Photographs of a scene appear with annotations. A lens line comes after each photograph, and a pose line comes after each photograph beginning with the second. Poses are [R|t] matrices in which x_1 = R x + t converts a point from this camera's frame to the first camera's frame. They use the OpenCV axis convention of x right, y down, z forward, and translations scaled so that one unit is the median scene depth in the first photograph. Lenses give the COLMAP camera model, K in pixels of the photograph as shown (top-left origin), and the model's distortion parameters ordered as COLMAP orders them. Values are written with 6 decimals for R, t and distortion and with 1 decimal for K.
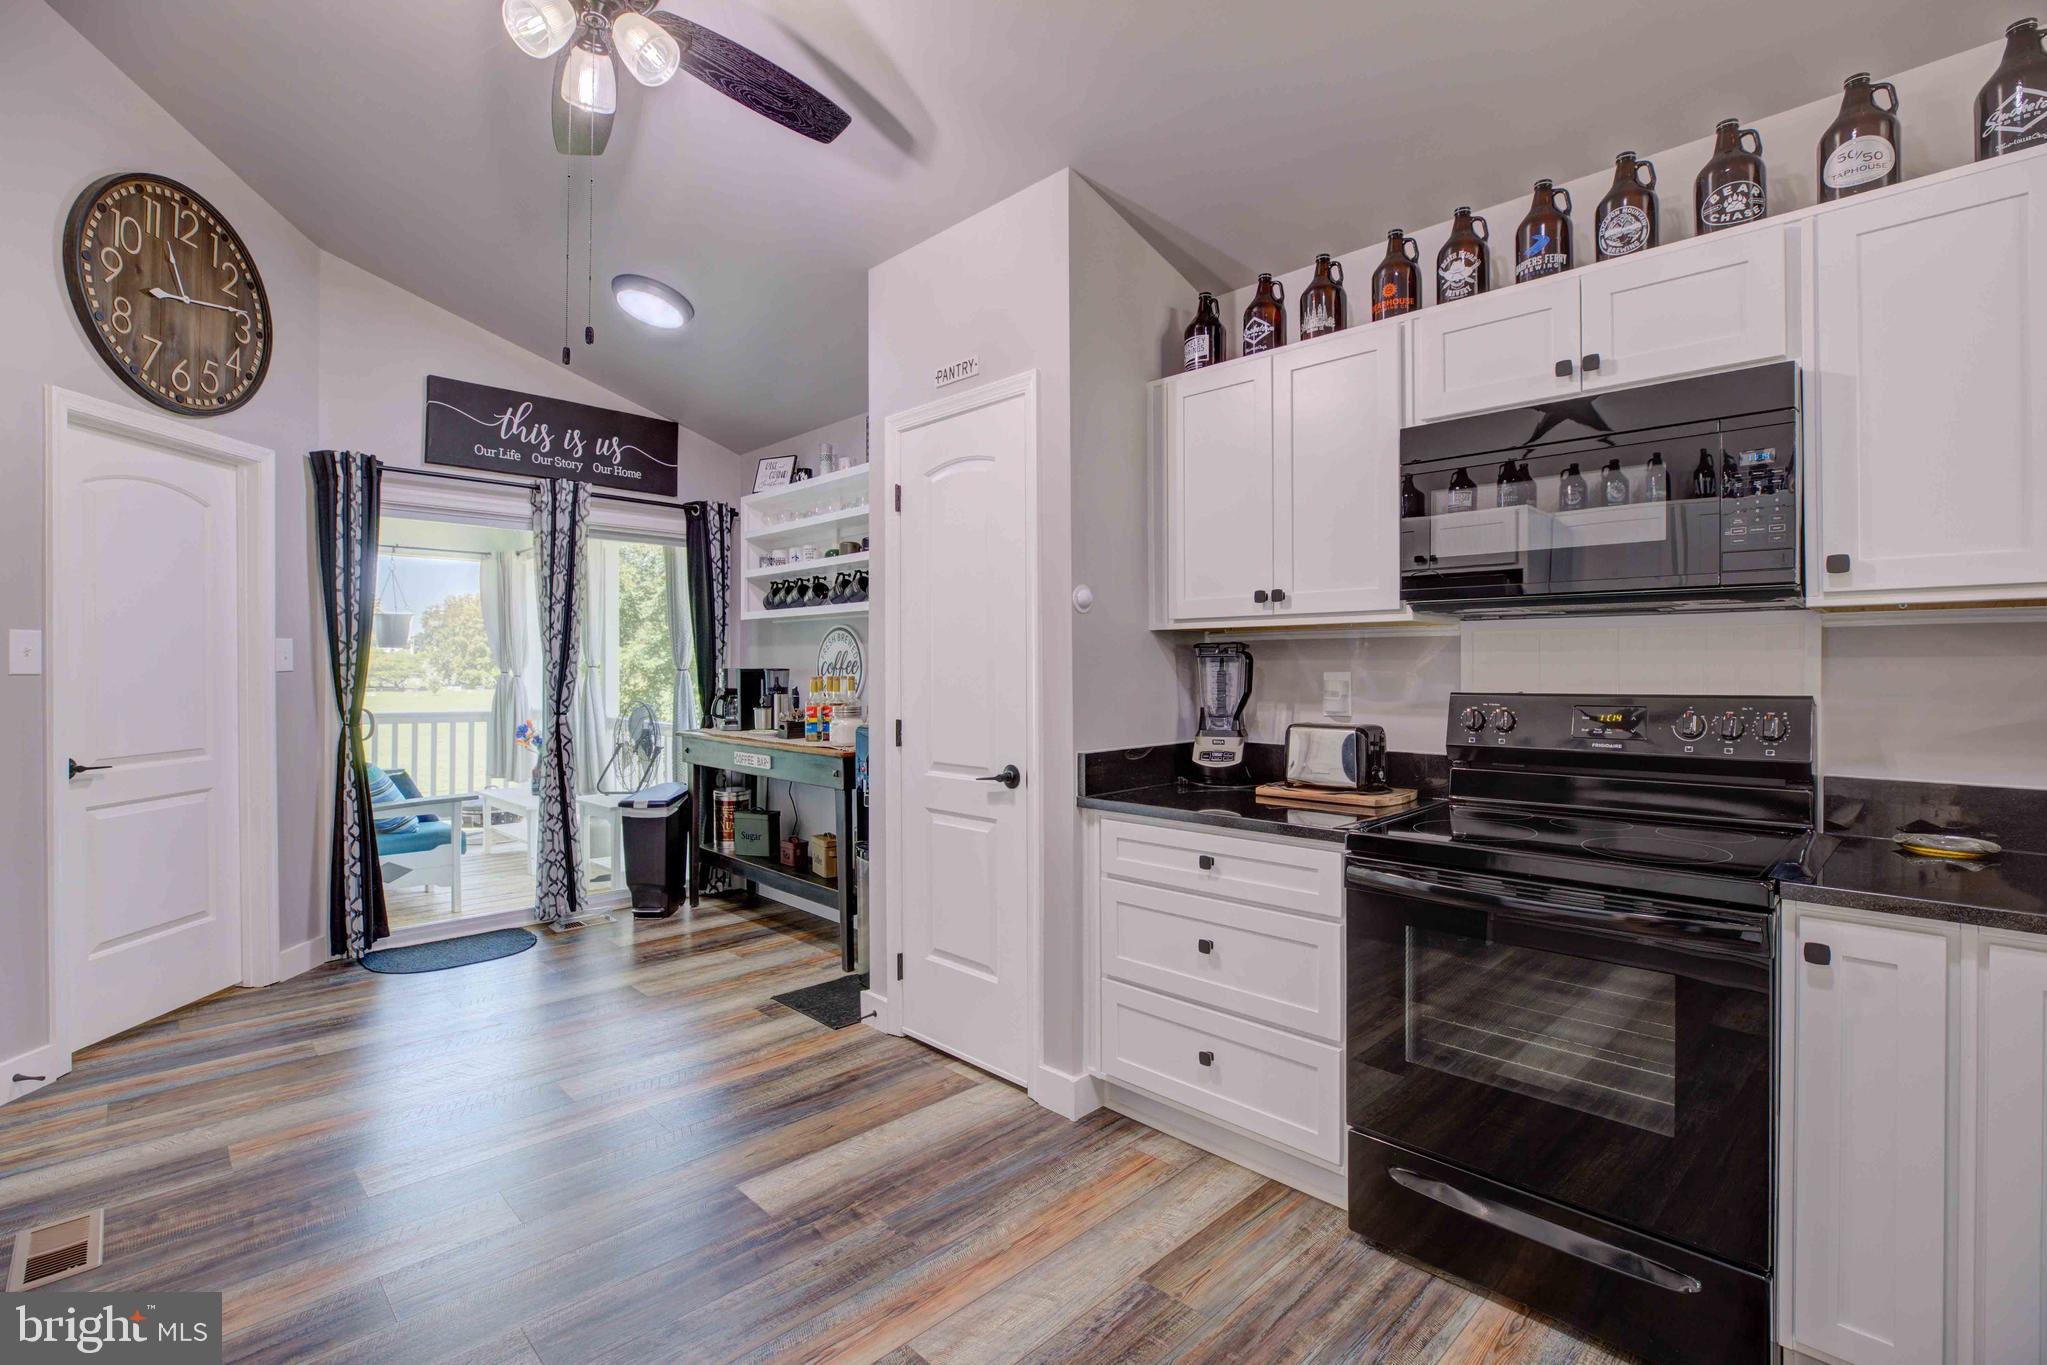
lens RADIAL K [[939.8, 0, 1034.1], [0, 939.8, 679.2], [0, 0, 1]] dist [-0.033192, 0.007727]
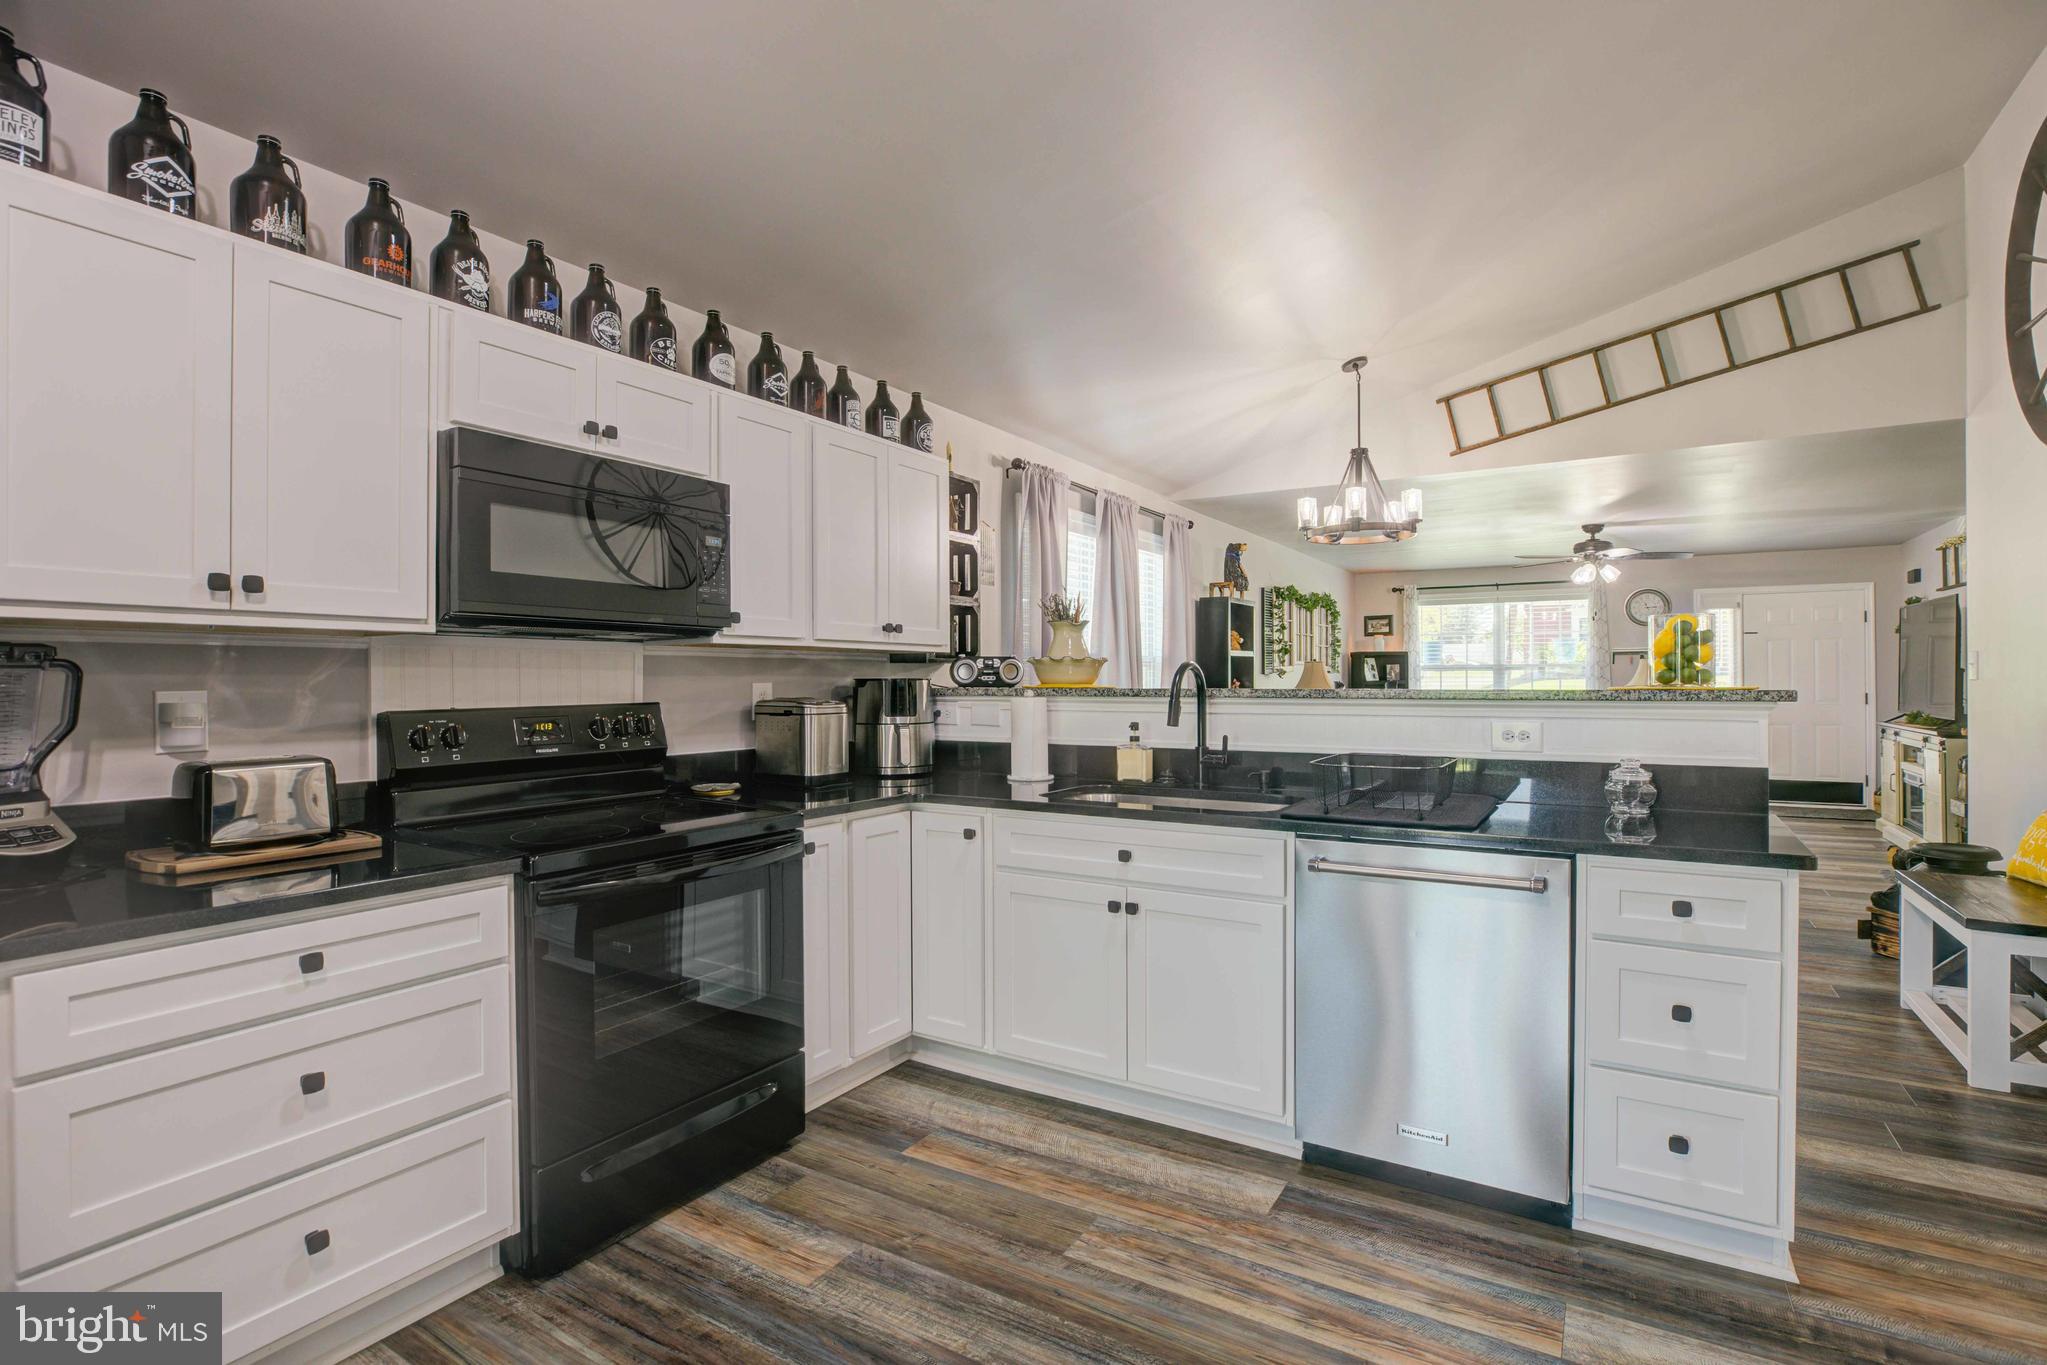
lens RADIAL K [[939.8, 0, 1028.2], [0, 939.8, 683.3], [0, 0, 1]] dist [-0.033192, 0.007727]
pose [[-0.234277, -0.000969, 0.972170, -0.391448], [0.019494, 0.999794, 0.005694, -0.004077], [-0.971975, 0.020286, -0.234209, 0.411678]]
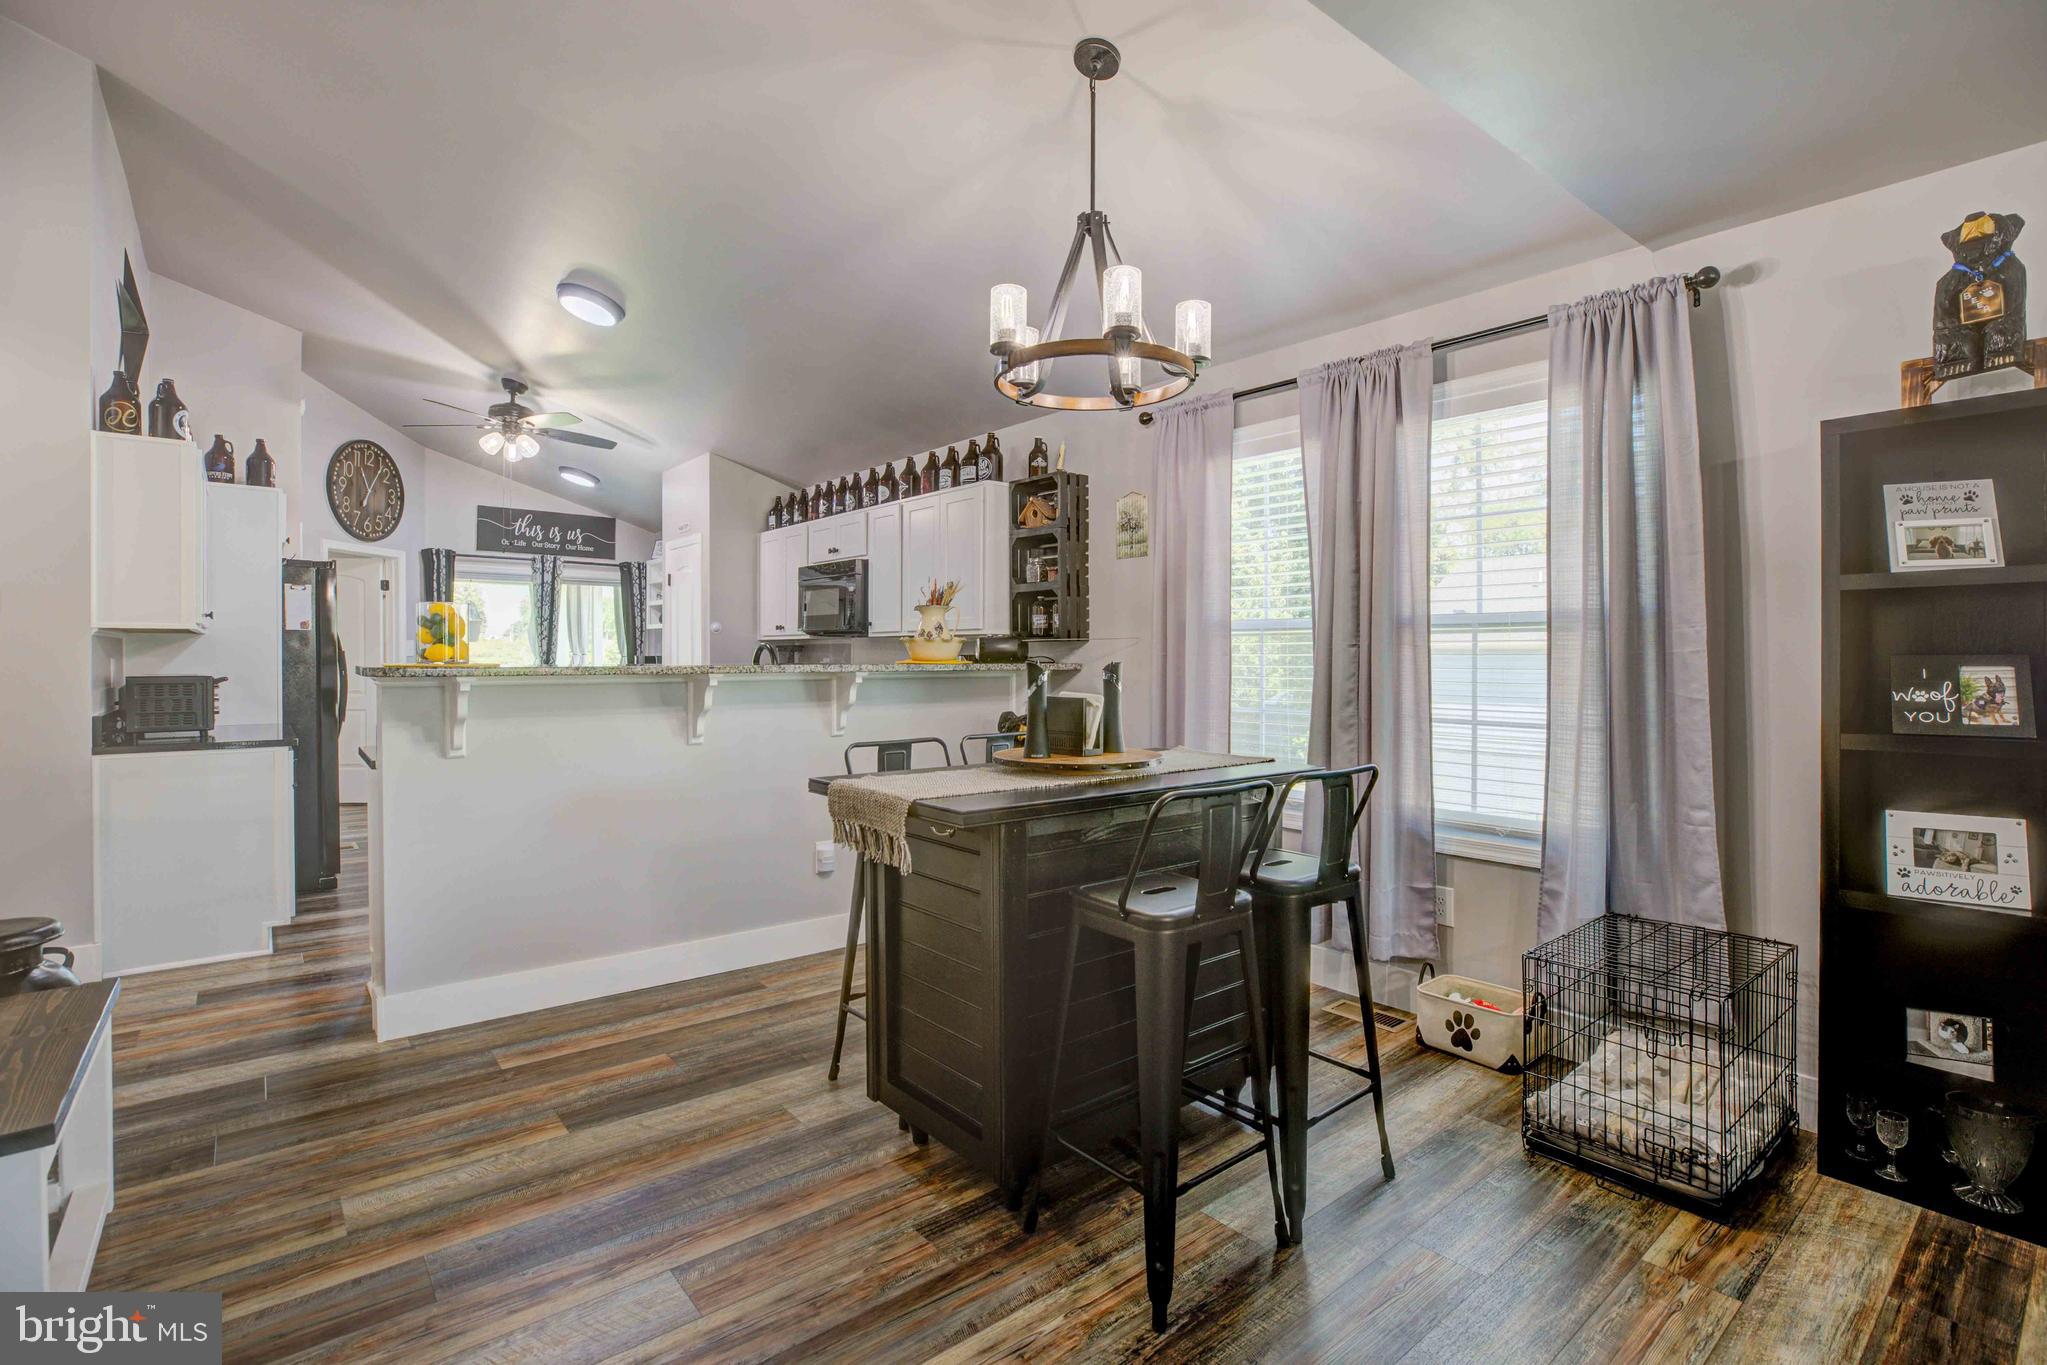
lens RADIAL K [[939.8, 0, 1027.4], [0, 939.8, 662.7], [0, 0, 1]] dist [-0.033192, 0.007727]
pose [[0.997438, 0.002257, -0.071495, 0.703169], [-0.002637, 0.999983, -0.005214, 0.011922], [0.071482, 0.005390, 0.997427, -0.953553]]
